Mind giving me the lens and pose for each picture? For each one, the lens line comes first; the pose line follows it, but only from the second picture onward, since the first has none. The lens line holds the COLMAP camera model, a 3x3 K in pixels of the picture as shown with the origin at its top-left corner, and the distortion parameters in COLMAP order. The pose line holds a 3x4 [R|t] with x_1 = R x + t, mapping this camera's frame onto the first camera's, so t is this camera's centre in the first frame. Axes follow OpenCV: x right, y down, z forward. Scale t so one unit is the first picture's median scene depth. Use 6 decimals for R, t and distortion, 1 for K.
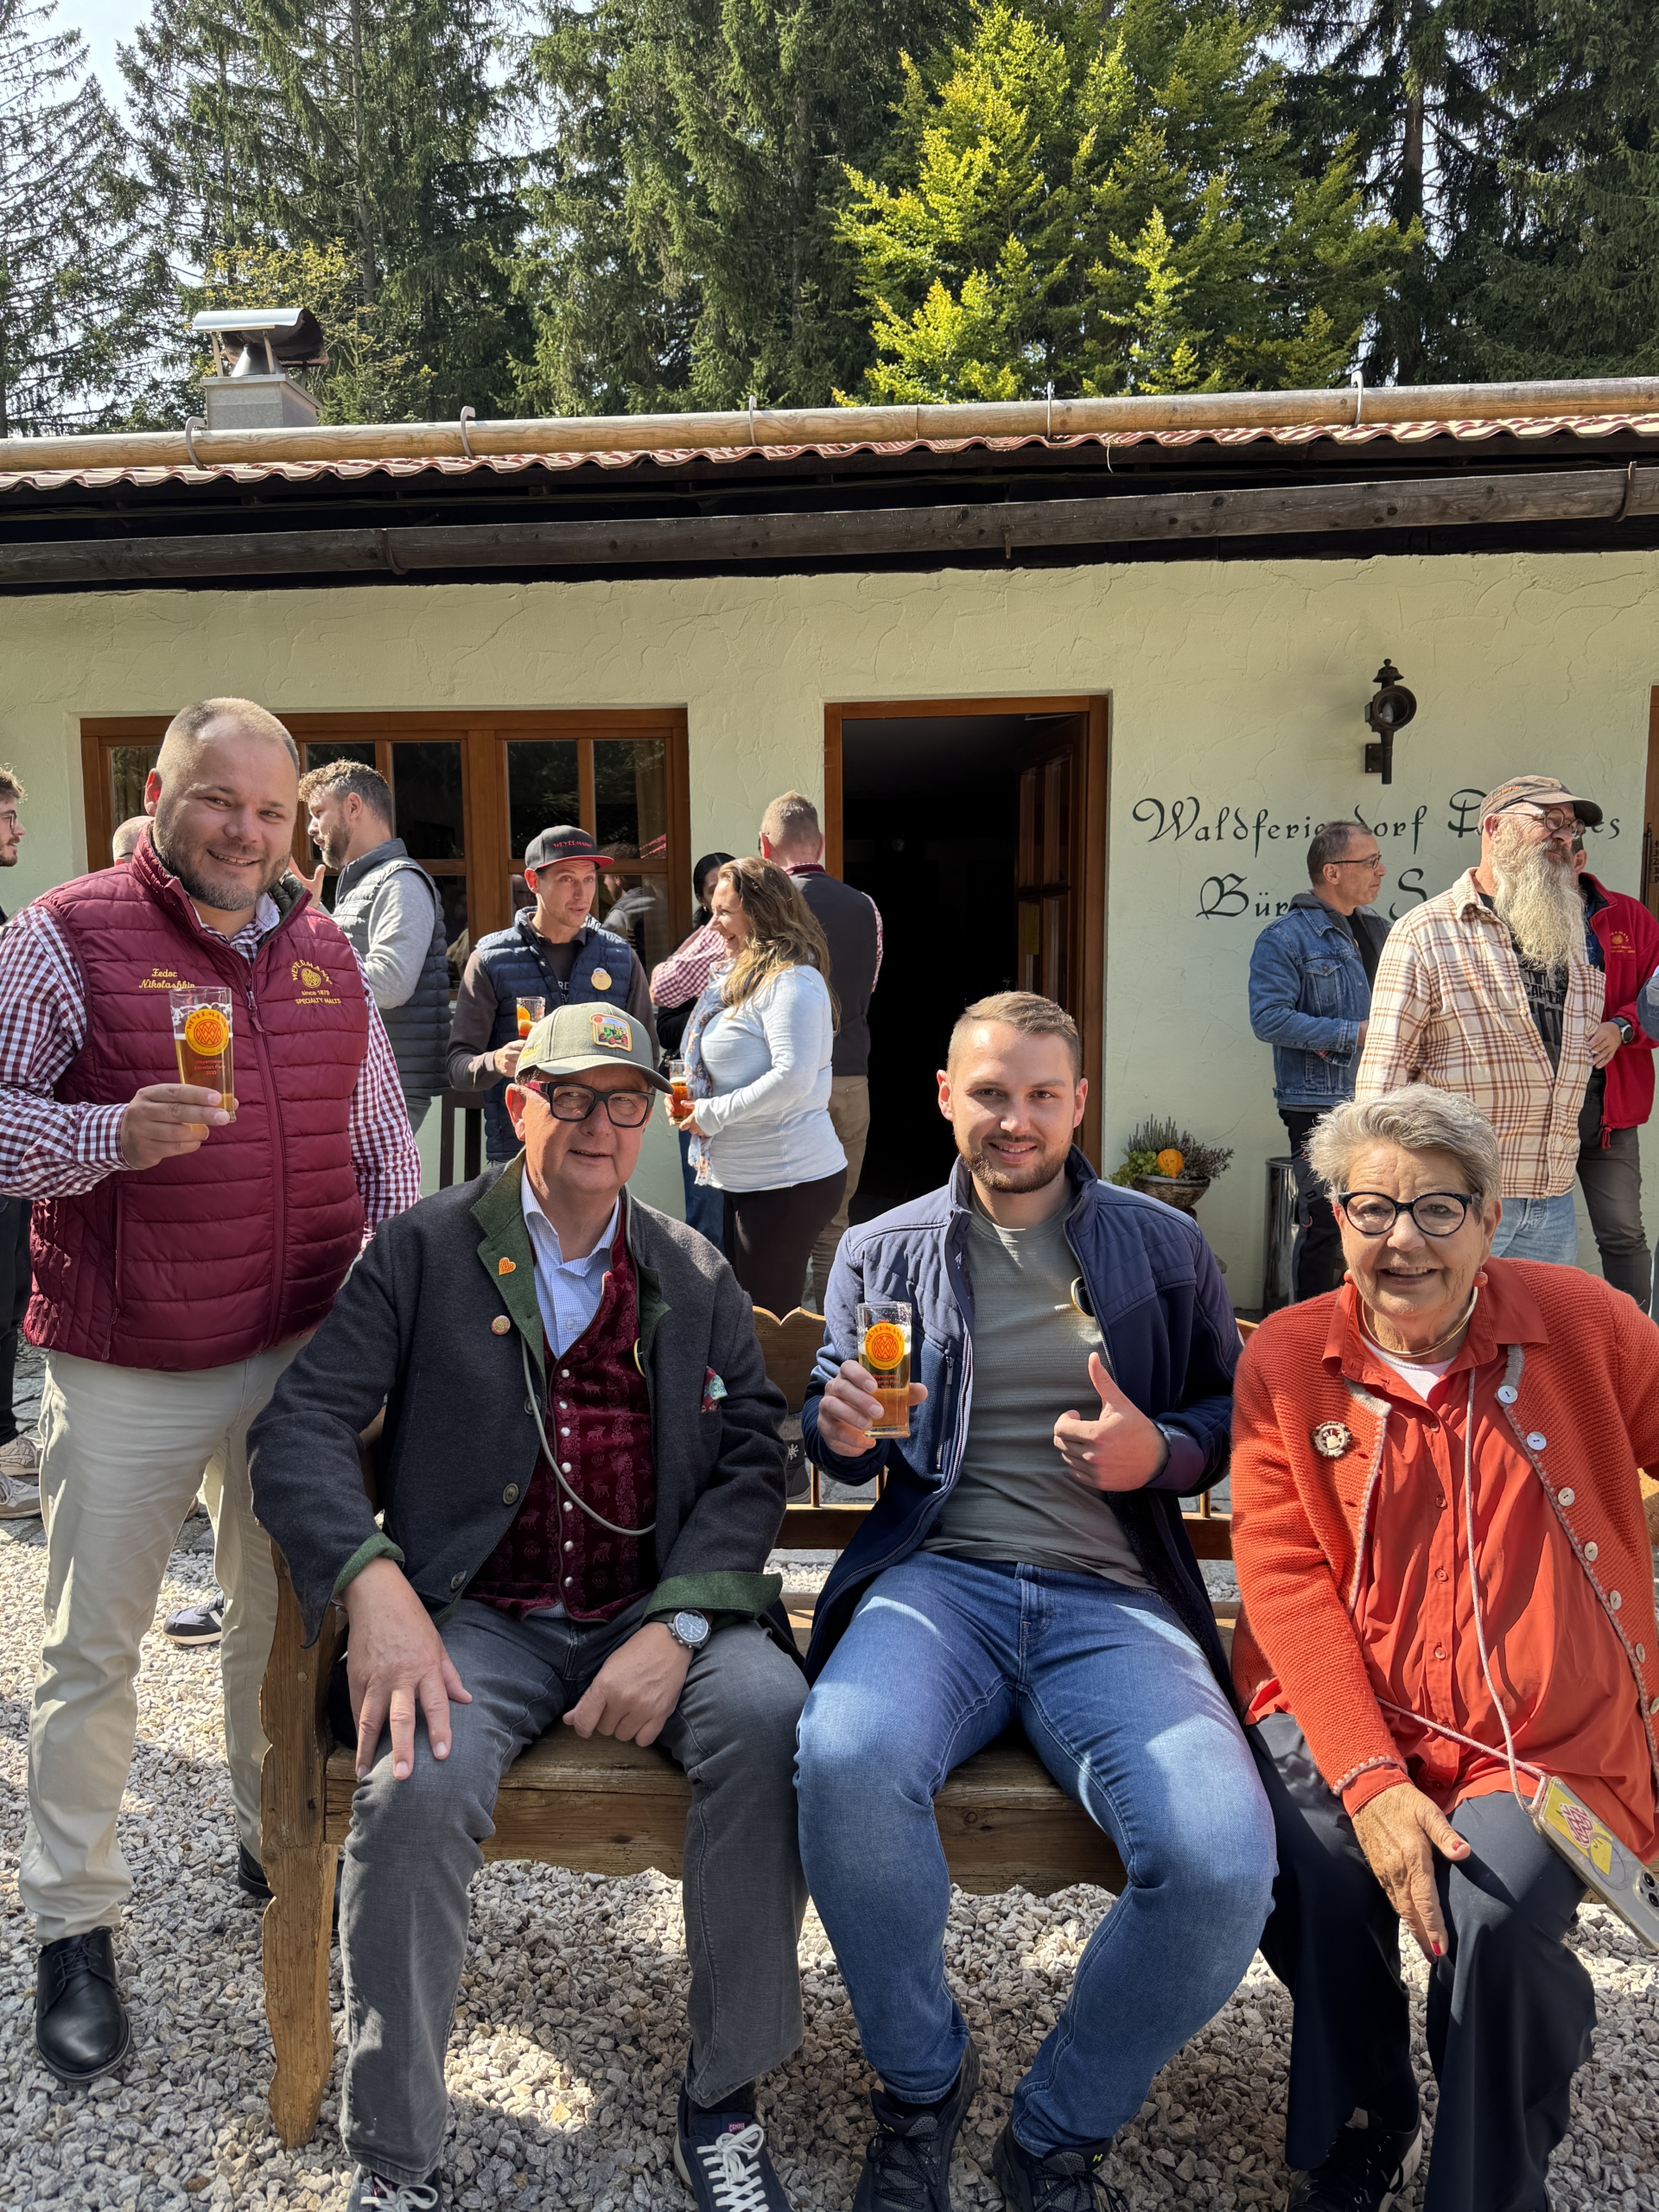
lens RADIAL K [[1534.9, 0, 815.6], [0, 1534.9, 1111.9], [0, 0, 1]] dist [-0.006424, -0.002919]
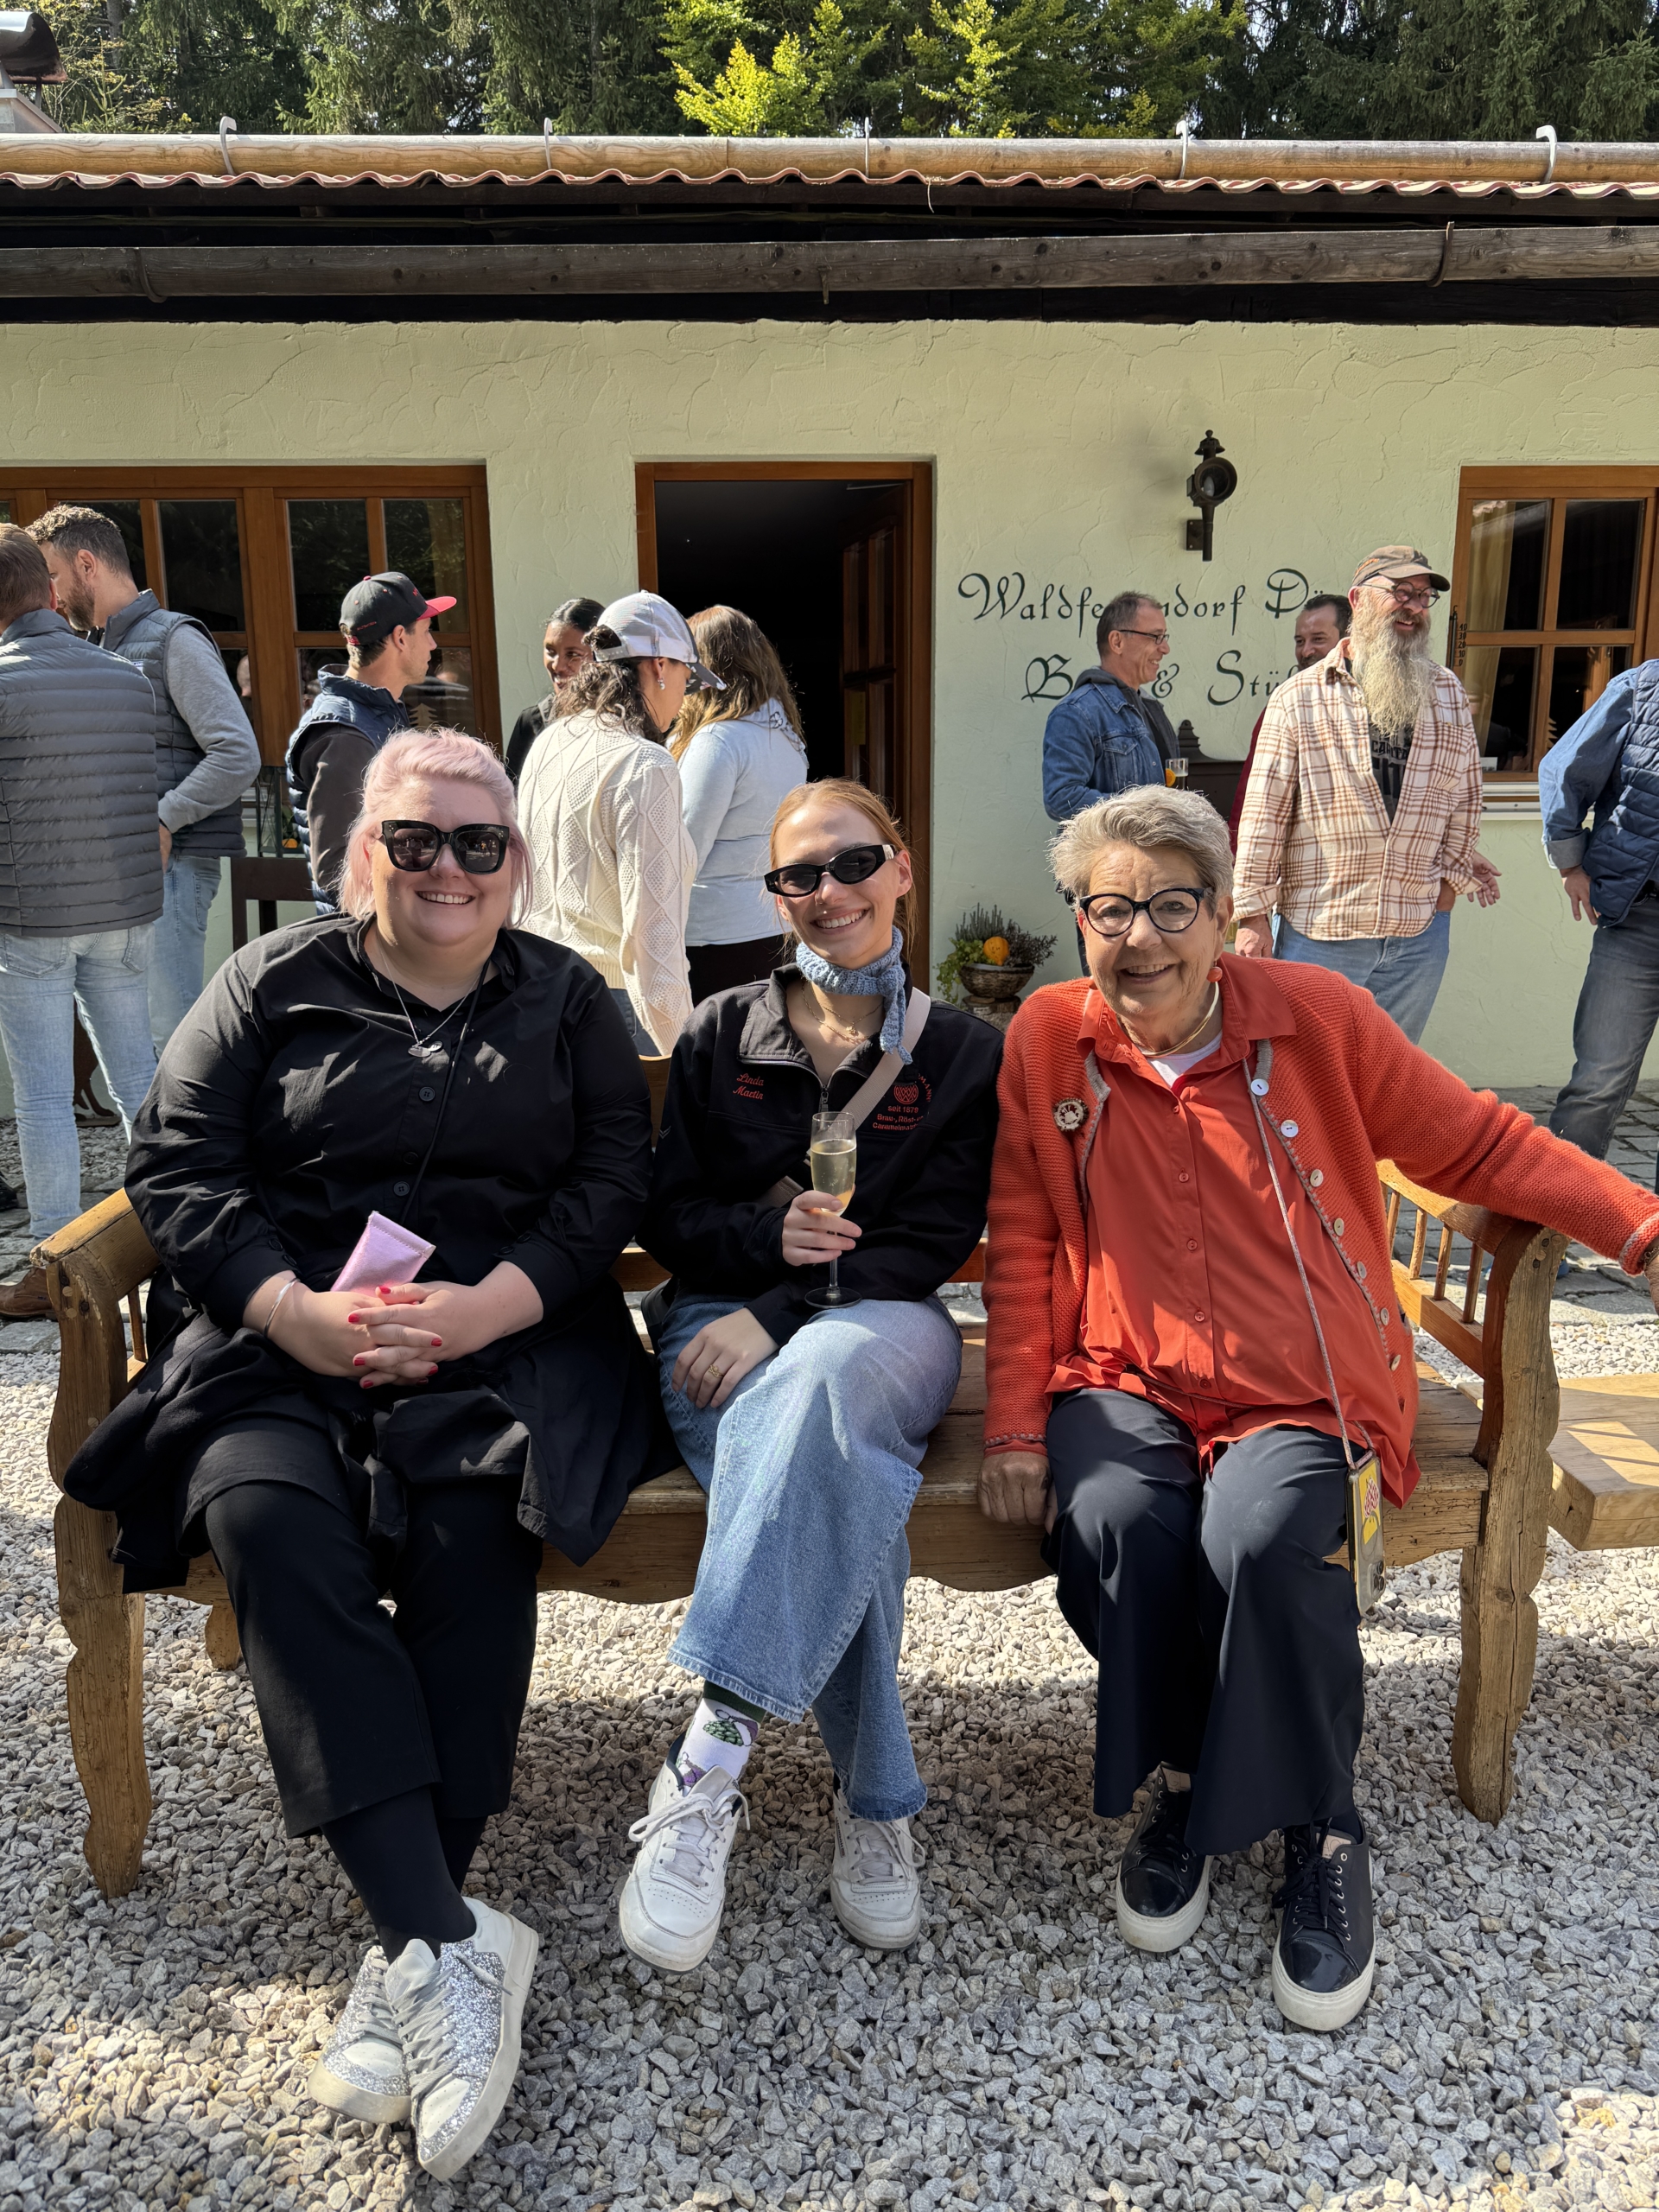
lens RADIAL K [[1538.2, 0, 829.5], [0, 1538.2, 1099.0], [0, 0, 1]] dist [-0.005333, -0.006225]
pose [[0.992390, -0.025083, 0.120553, 0.001197], [0.012792, 0.994737, 0.101662, 0.026862], [-0.122468, -0.099347, 0.987488, 0.011384]]
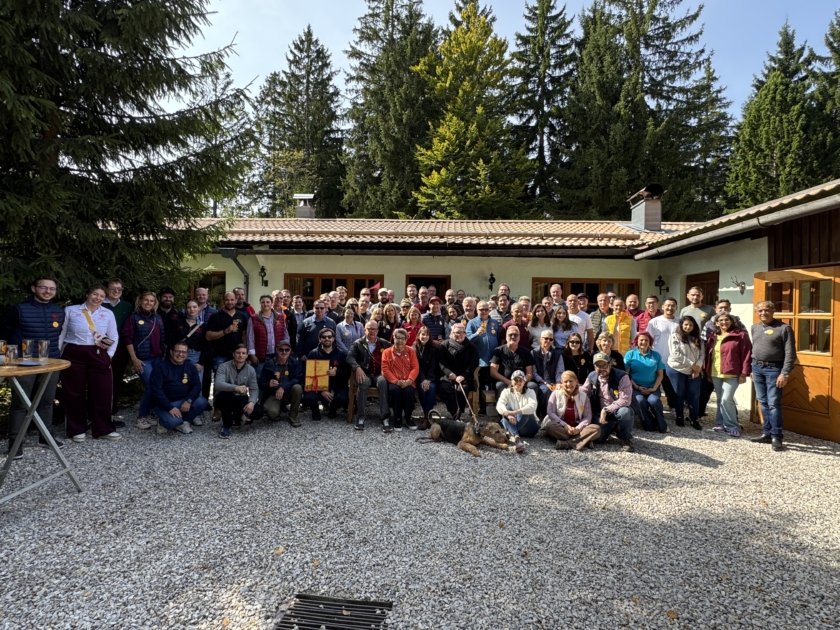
lens RADIAL K [[406.8, 0, 419.4], [0, 406.8, 312.4], [0, 0, 1]] dist [-0.000529, -0.000030]
pose [[0.999168, 0.027189, 0.030386, 0.015063], [-0.023893, 0.994289, -0.104016, 0.059378], [-0.033040, 0.103203, 0.994111, -0.661623]]
